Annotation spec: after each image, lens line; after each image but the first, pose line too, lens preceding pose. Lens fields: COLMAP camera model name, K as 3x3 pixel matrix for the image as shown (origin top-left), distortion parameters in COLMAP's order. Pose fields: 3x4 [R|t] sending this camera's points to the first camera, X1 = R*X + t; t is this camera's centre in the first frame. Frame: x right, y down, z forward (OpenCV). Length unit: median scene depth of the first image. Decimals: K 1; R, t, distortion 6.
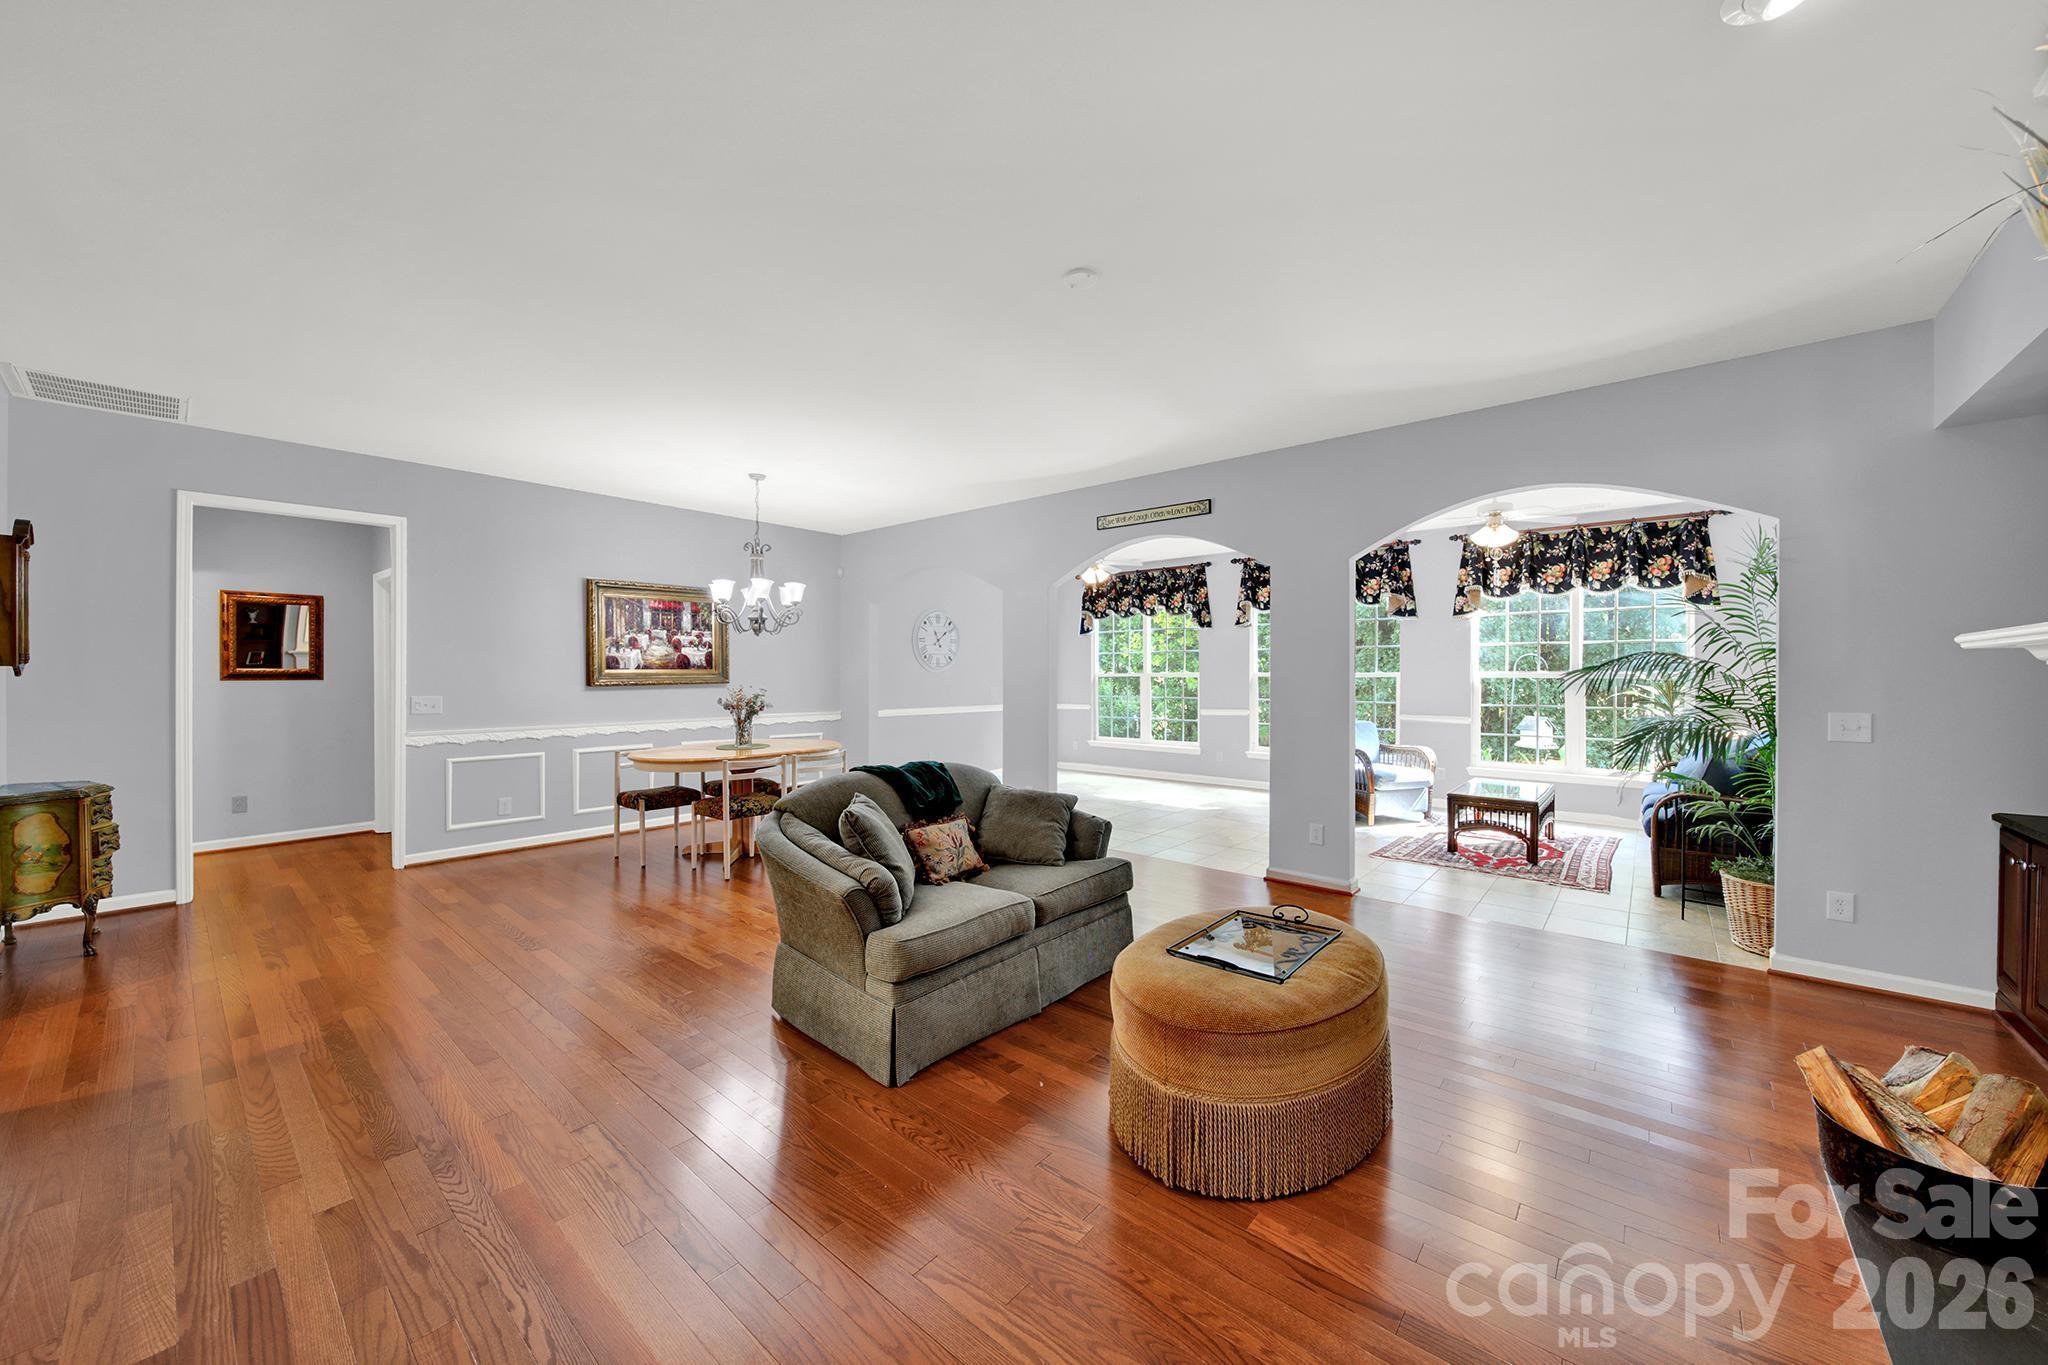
lens RADIAL K [[745.5, 0, 1024.2], [0, 745.5, 682.3], [0, 0, 1]] dist [-0.000829, -0.000180]
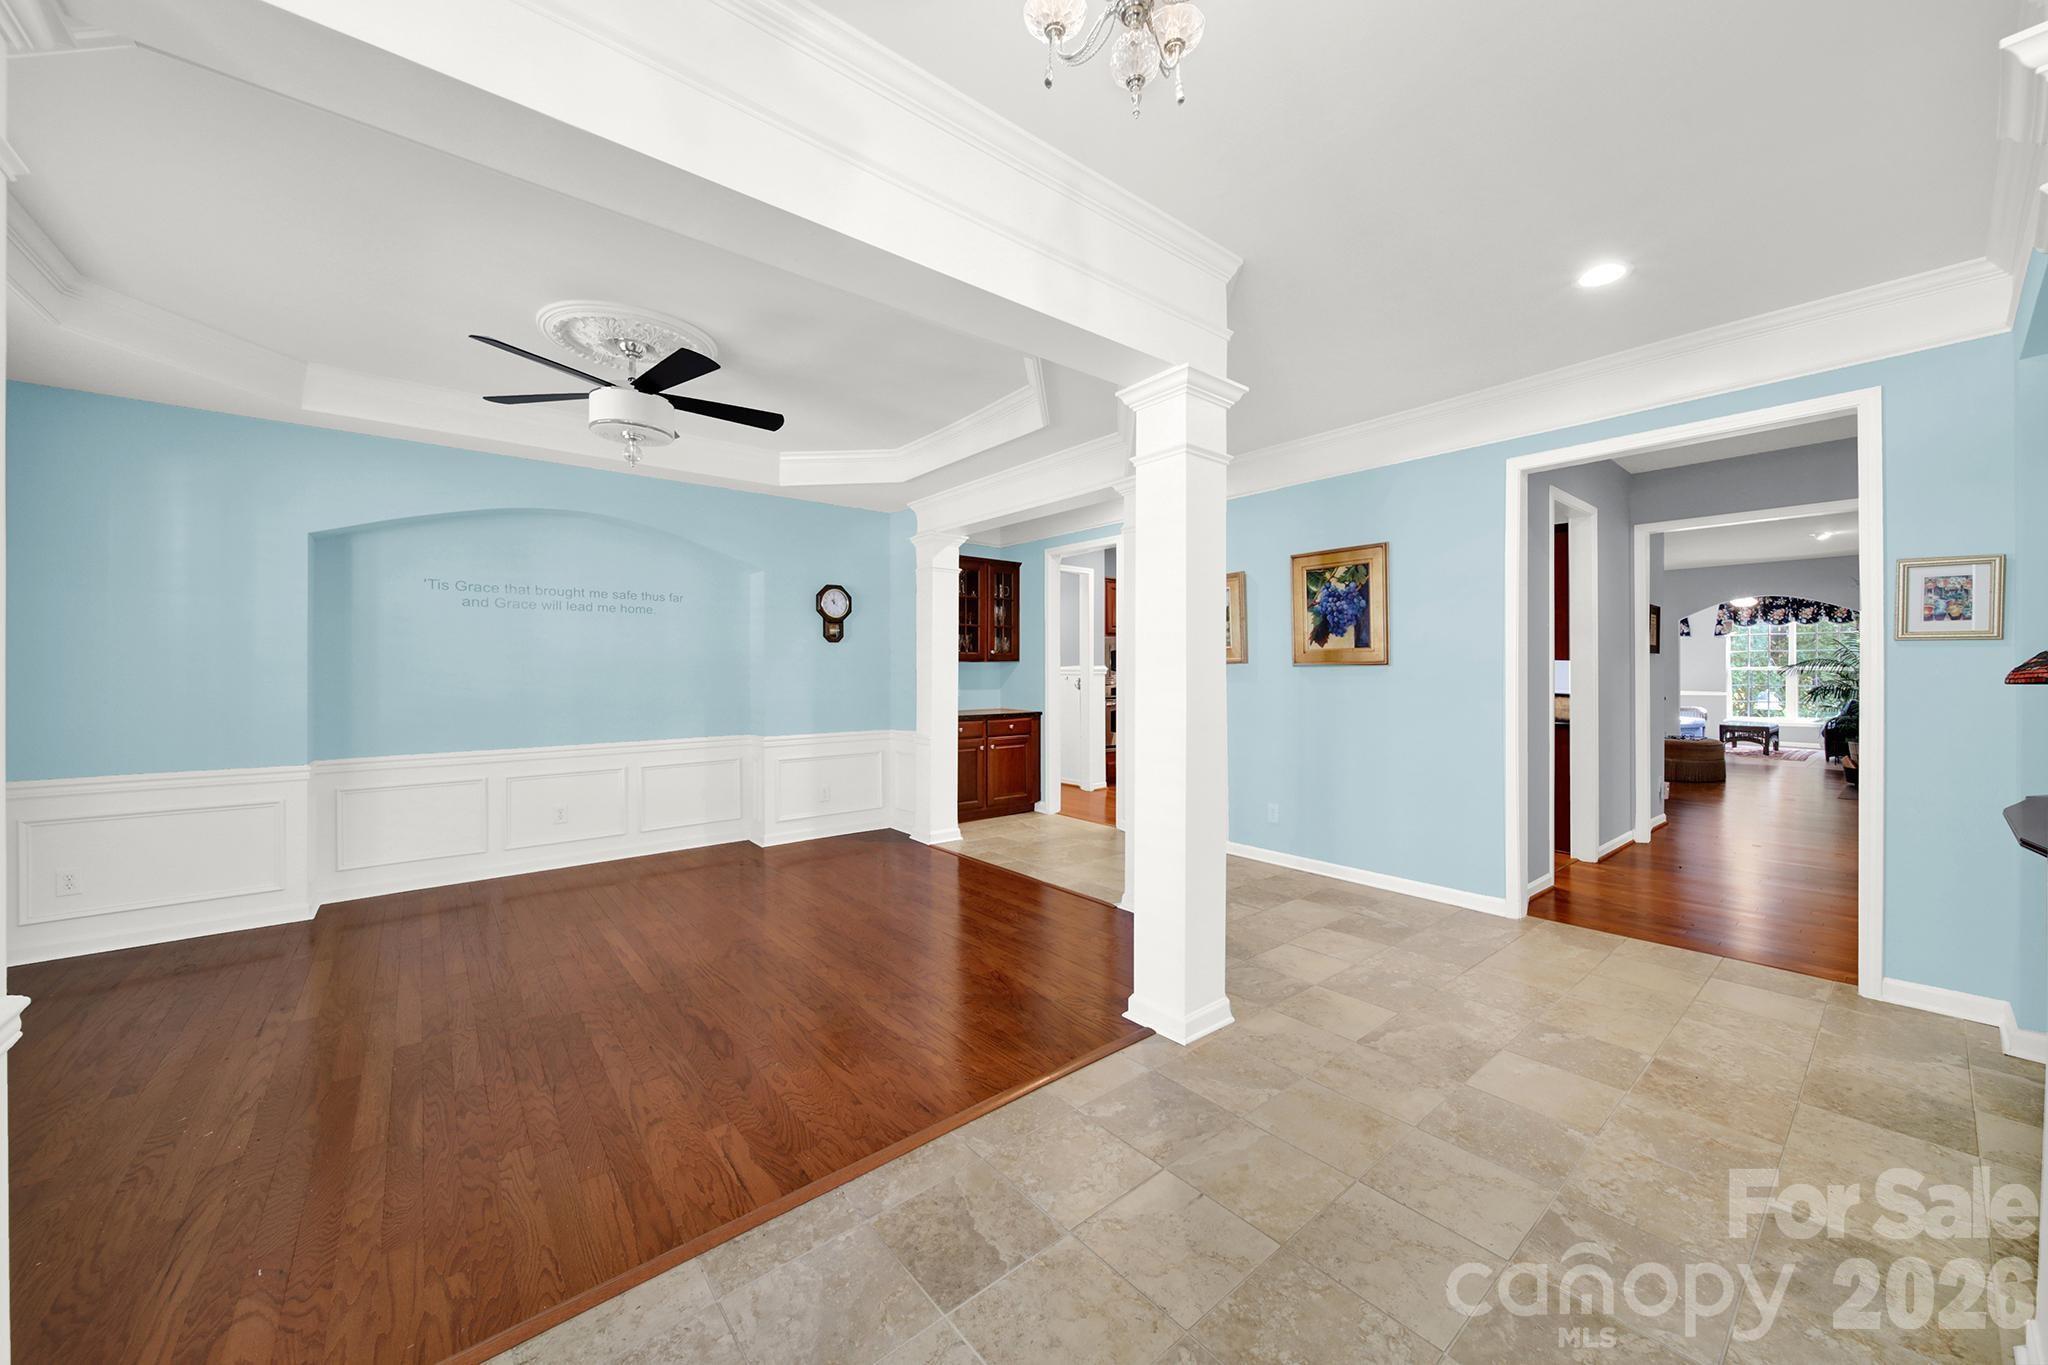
lens RADIAL K [[745.5, 0, 1023.3], [0, 745.5, 672.6], [0, 0, 1]] dist [-0.000829, -0.000180]
pose [[0.982370, -0.005584, -0.186866, -0.797973], [0.004262, 0.999963, -0.007473, 0.008060], [0.186901, 0.006544, 0.982357, -1.183339]]
